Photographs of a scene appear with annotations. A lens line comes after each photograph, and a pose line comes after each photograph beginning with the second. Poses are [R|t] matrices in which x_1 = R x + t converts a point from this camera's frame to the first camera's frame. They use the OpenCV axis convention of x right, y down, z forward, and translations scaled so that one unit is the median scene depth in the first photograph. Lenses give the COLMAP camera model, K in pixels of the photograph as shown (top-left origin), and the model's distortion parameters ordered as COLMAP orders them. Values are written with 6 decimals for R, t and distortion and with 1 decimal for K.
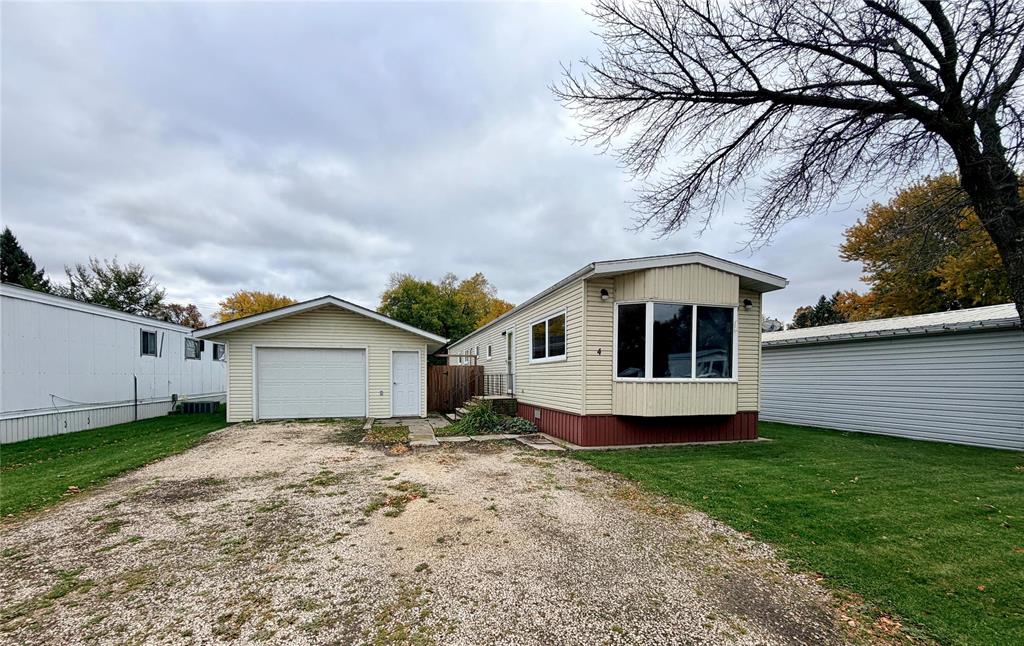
lens RADIAL K [[406.5, 0, 505.0], [0, 406.5, 388.9], [0, 0, 1]] dist [0.007823, -0.000774]
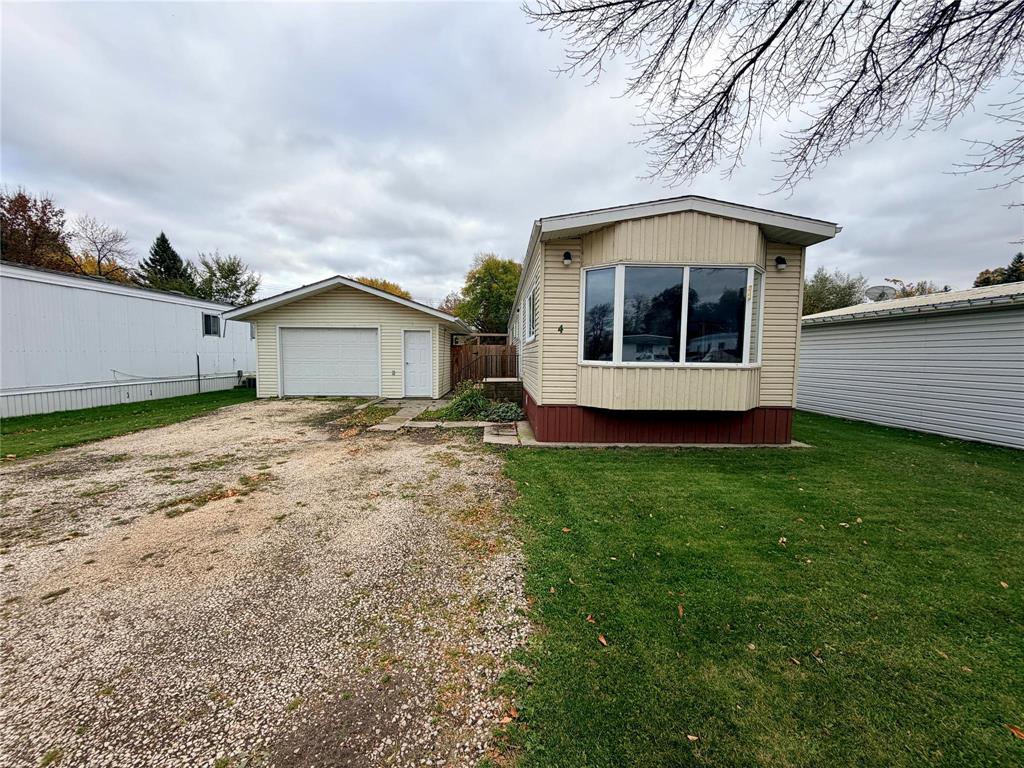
lens RADIAL K [[408.4, 0, 508.1], [0, 408.4, 376.9], [0, 0, 1]] dist [0.005251, -0.000835]
pose [[0.969914, 0.020036, -0.242623, 0.274952], [-0.015185, 0.999646, 0.021851, -0.007994], [0.242975, -0.017510, 0.969875, 0.138763]]
